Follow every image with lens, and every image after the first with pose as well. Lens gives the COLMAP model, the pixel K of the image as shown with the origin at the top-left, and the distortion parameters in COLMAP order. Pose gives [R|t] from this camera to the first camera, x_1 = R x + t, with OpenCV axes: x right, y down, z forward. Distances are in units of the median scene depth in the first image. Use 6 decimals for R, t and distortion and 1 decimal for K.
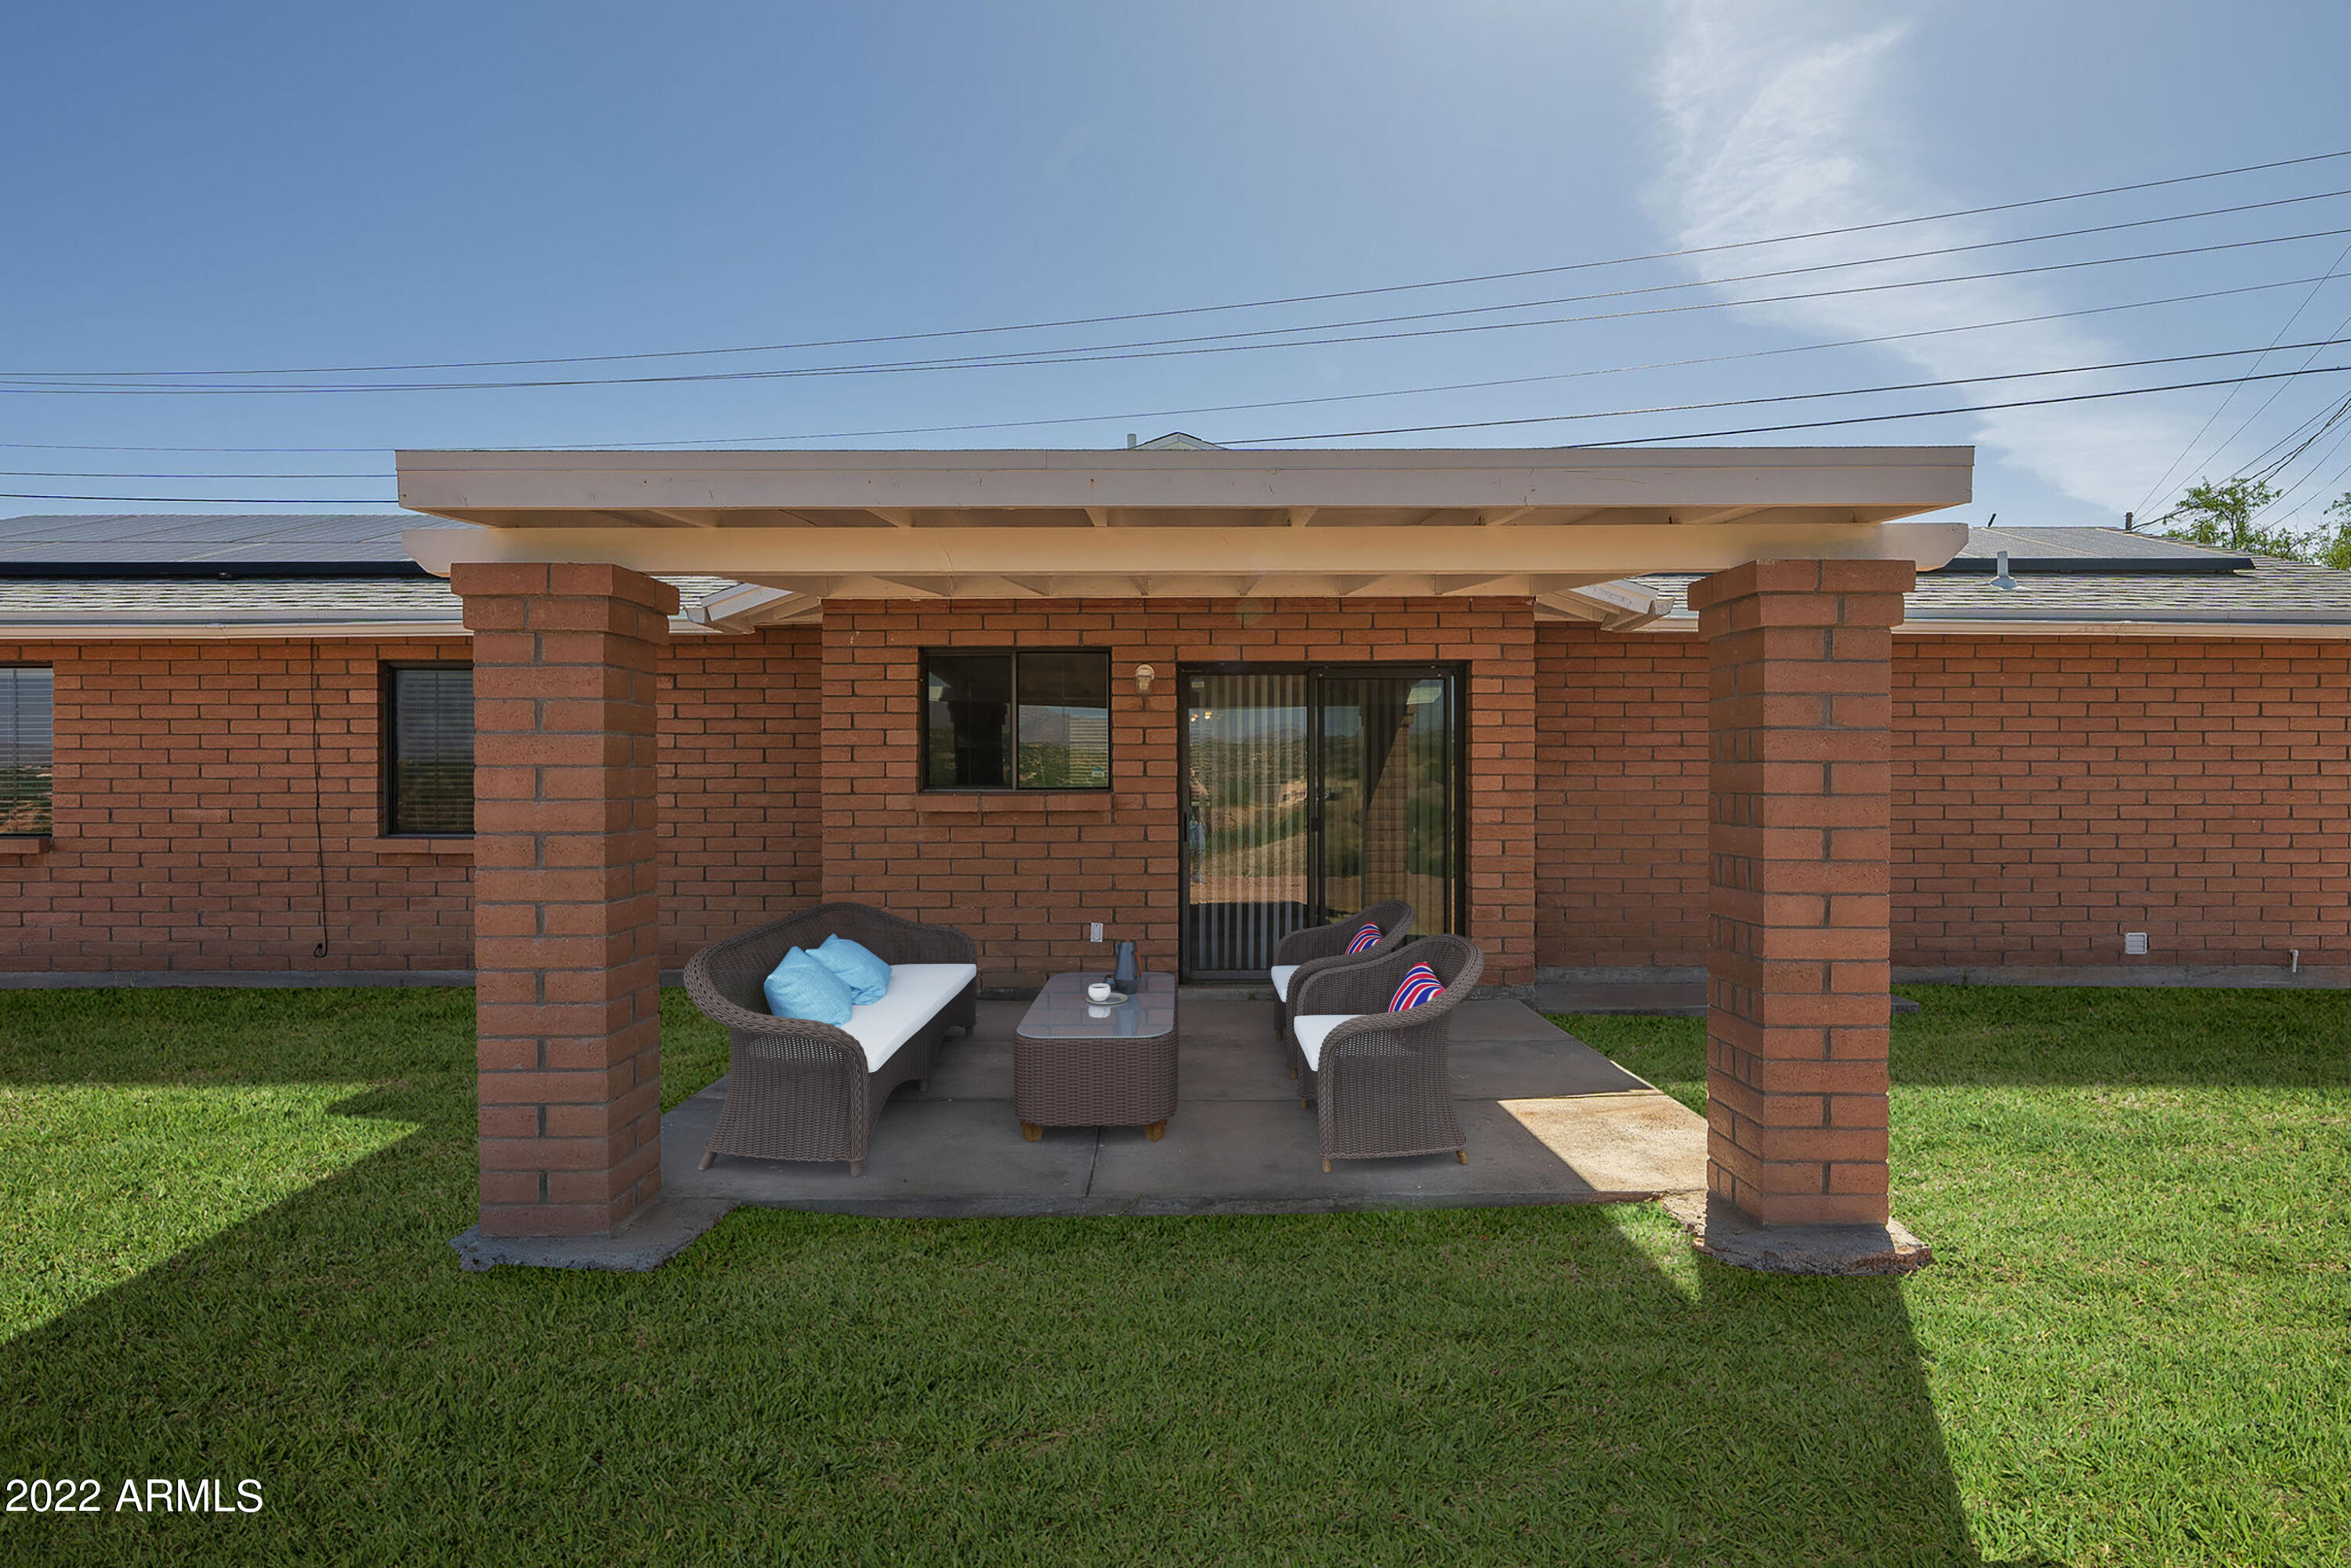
lens RADIAL K [[1223.9, 0, 1212.7], [0, 1223.9, 779.4], [0, 0, 1]] dist [-0.017446, -0.000193]
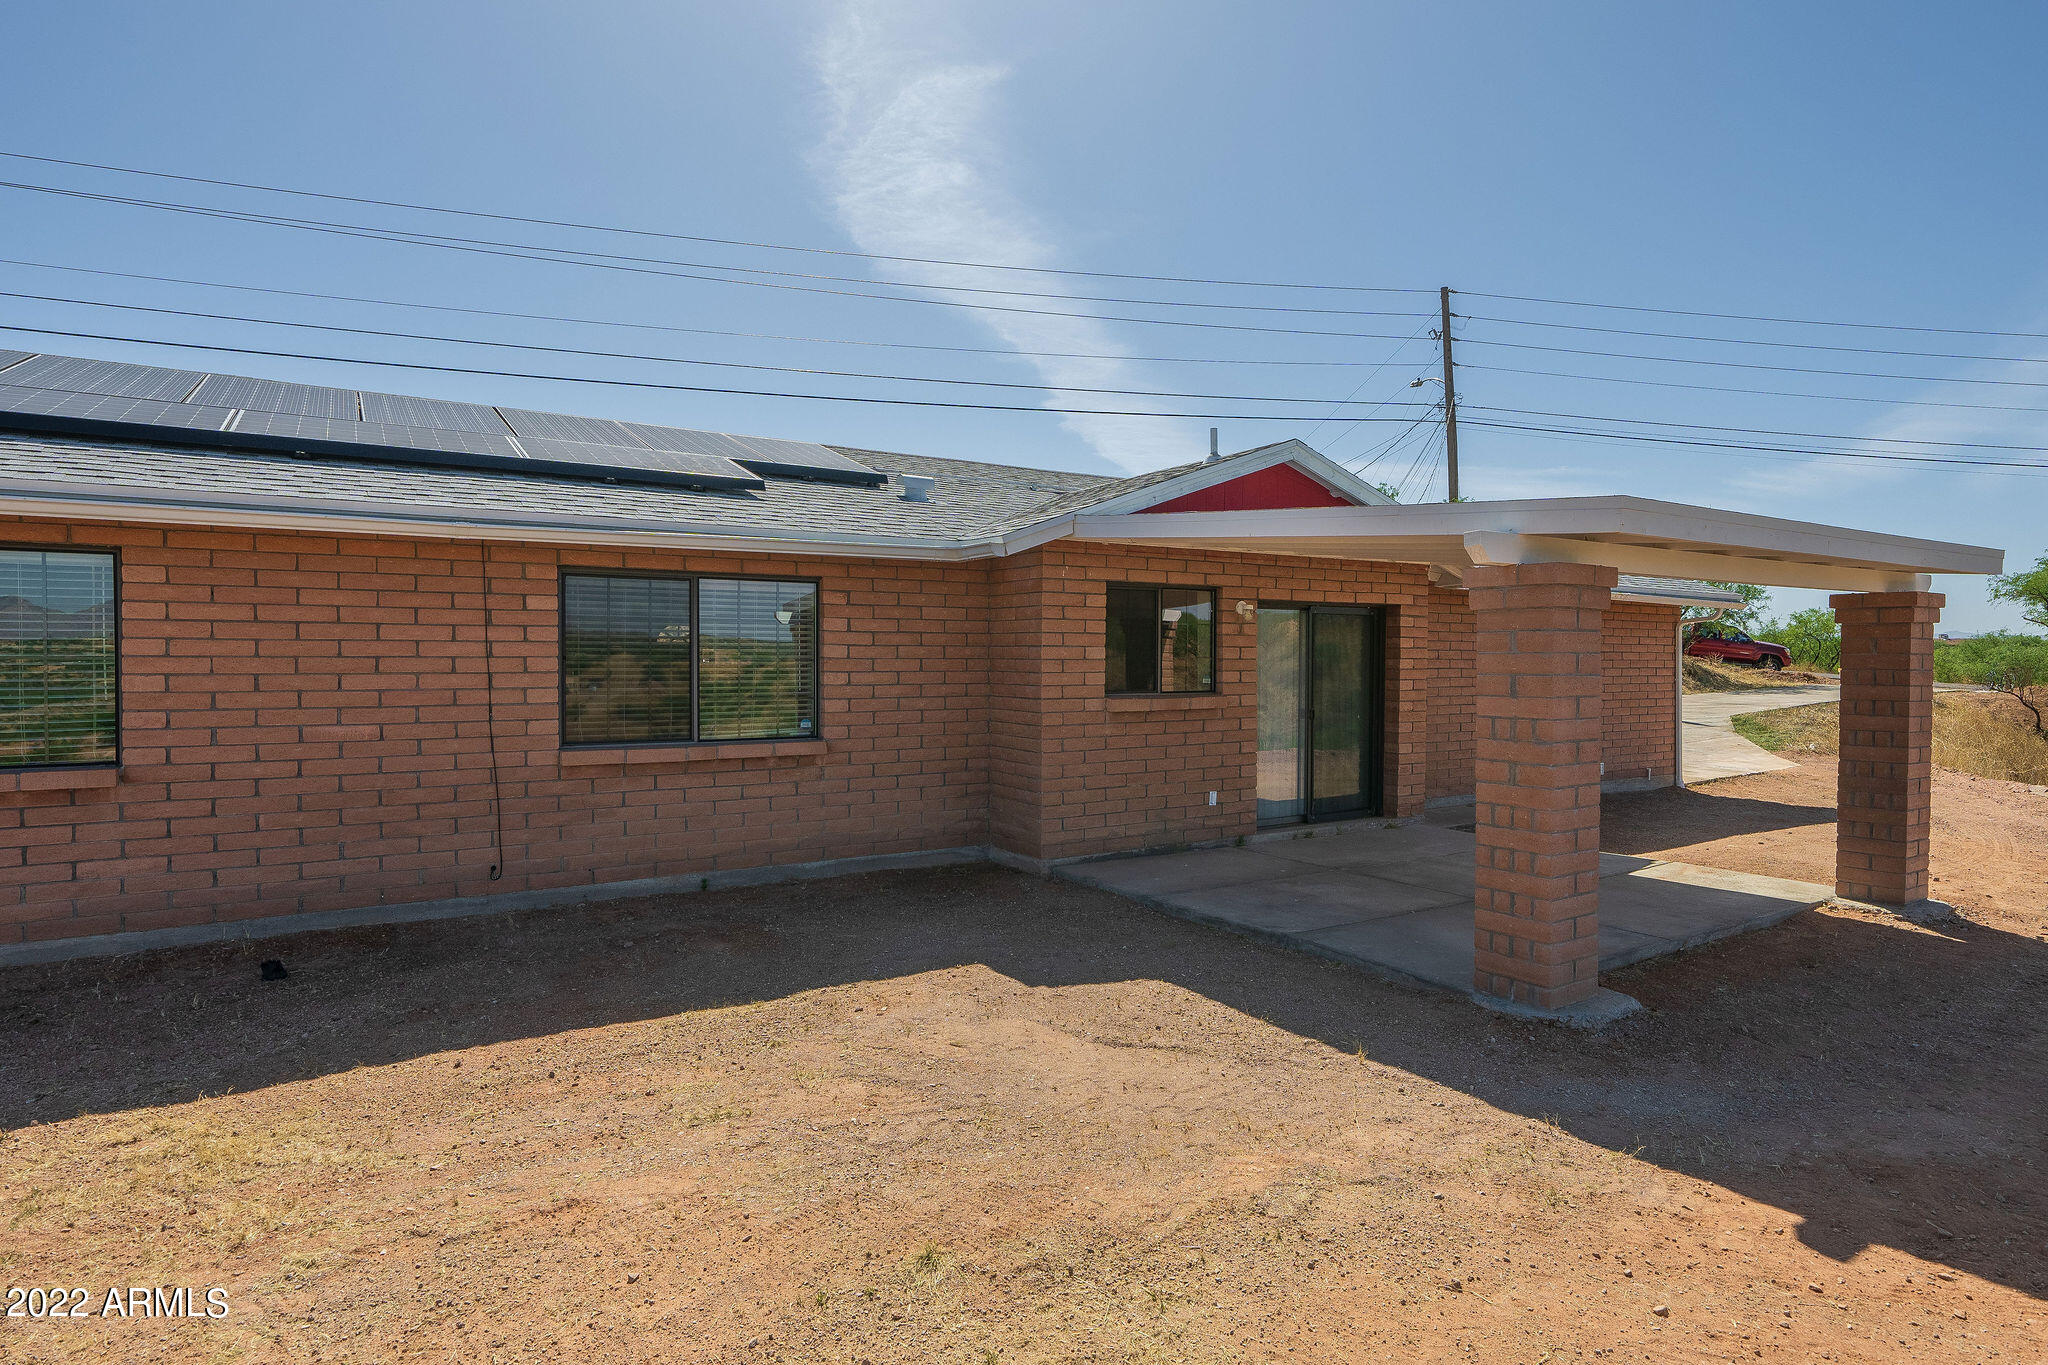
lens RADIAL K [[1066.2, 0, 1027.1], [0, 1066.2, 684.3], [0, 0, 1]] dist [-0.017446, -0.000193]
pose [[0.860360, -0.008333, 0.509619, -0.800440], [-0.003176, 0.999759, 0.021709, -0.023637], [-0.509677, -0.020296, 0.860127, 0.087899]]
